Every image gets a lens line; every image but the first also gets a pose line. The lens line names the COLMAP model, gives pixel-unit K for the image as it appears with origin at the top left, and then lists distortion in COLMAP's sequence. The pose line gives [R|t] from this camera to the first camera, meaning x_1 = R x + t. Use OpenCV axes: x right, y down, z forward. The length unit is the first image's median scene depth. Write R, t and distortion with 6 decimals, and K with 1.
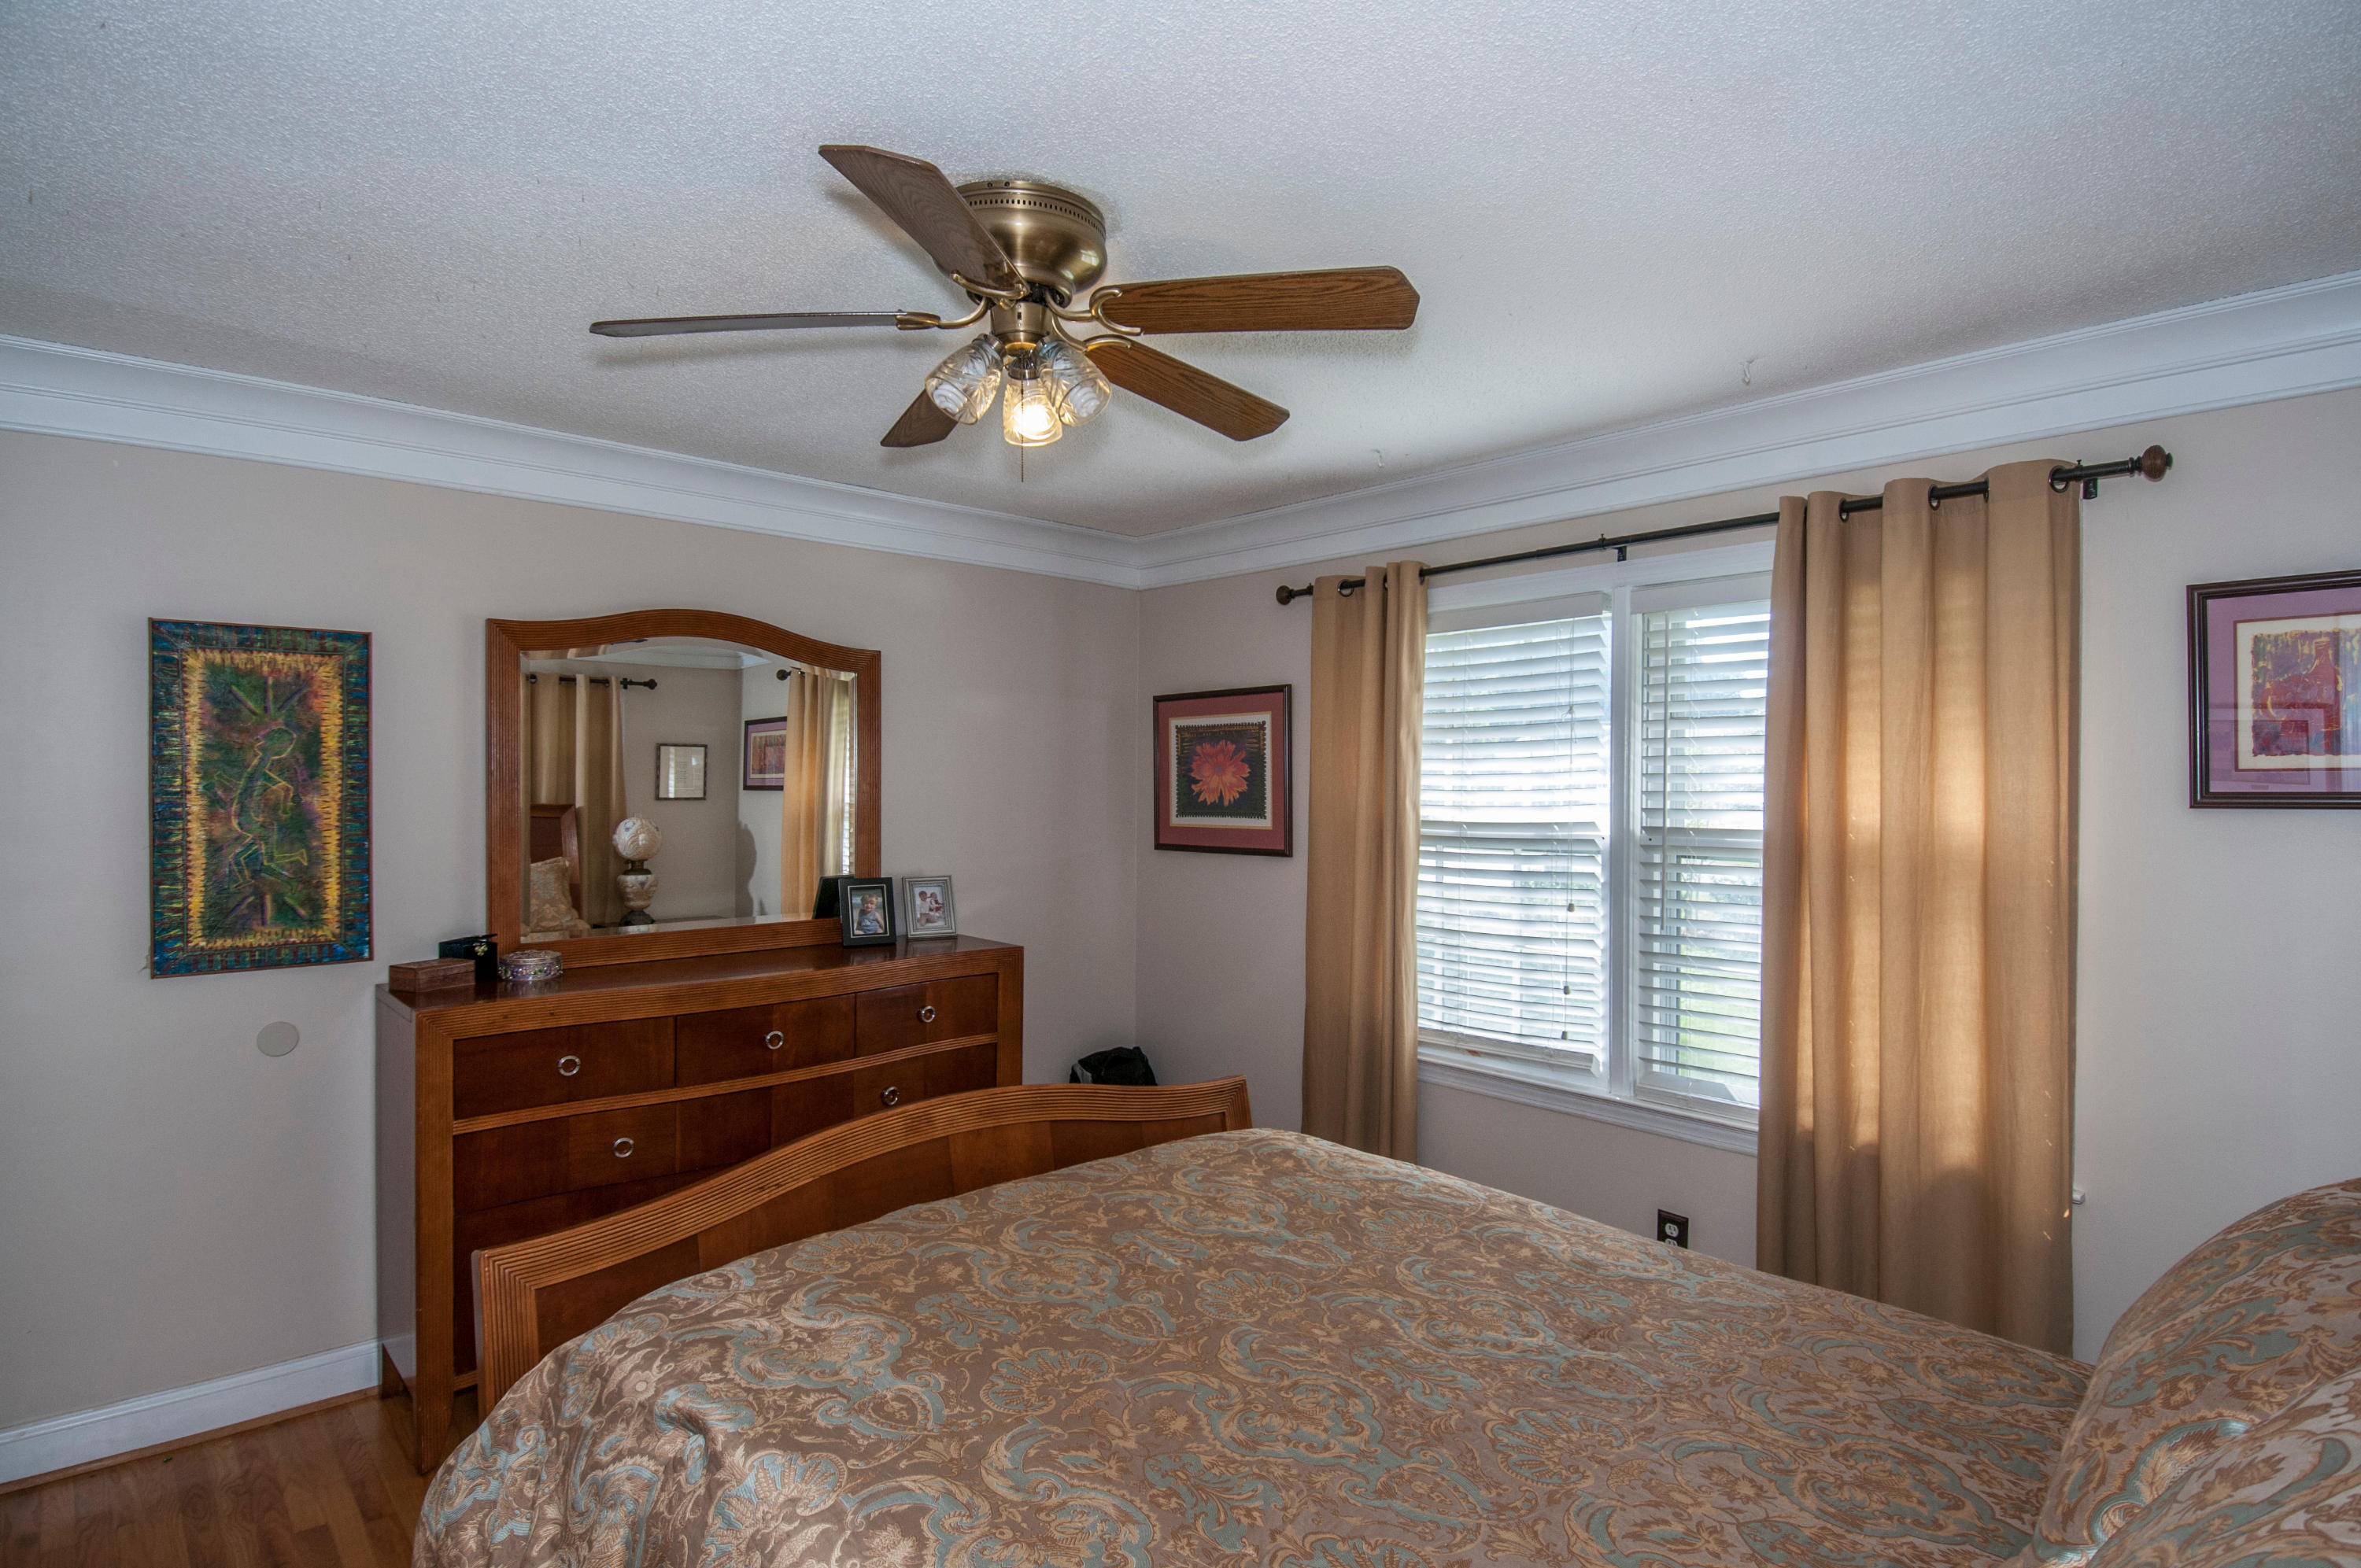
lens RADIAL K [[1221.8, 0, 1204.5], [0, 1221.8, 777.5], [0, 0, 1]] dist [0.013548, -0.008372]
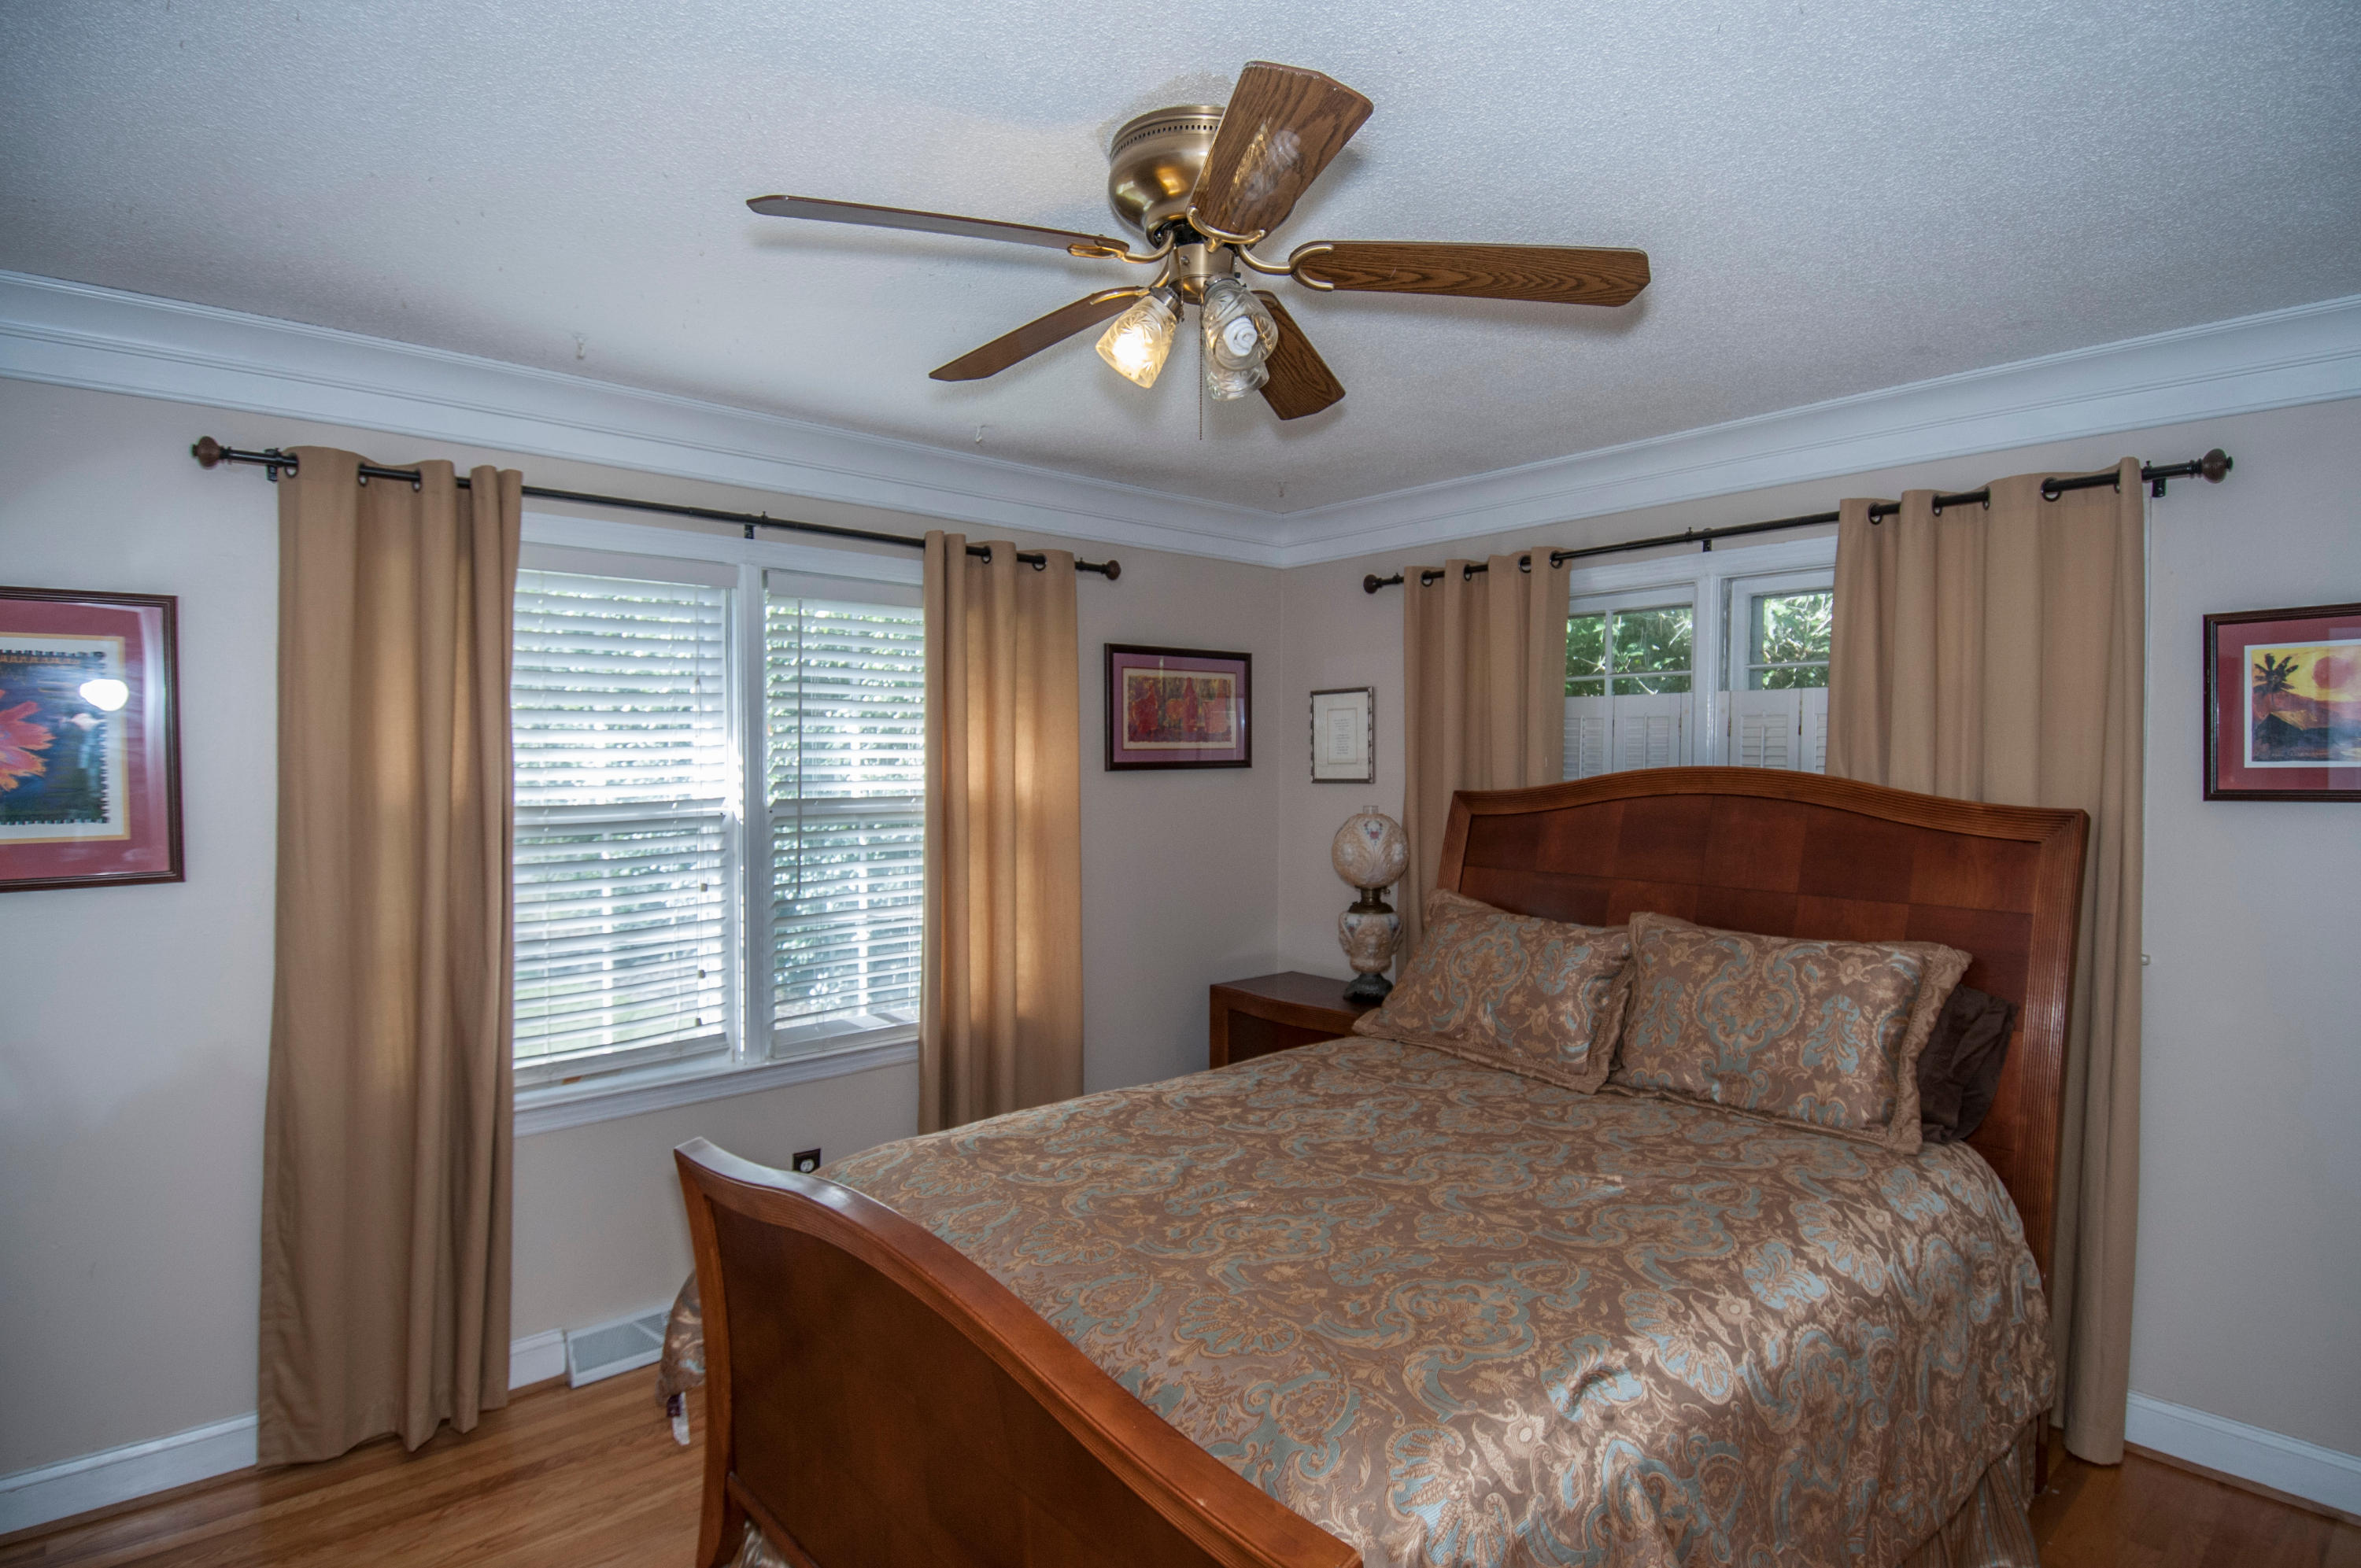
lens RADIAL K [[1221.8, 0, 1200.9], [0, 1221.8, 783.9], [0, 0, 1]] dist [0.013548, -0.008372]
pose [[0.012366, -0.026327, 0.999577, -0.785321], [-0.003620, 0.999646, 0.026374, -0.002890], [-0.999917, -0.003945, 0.012267, 0.715661]]
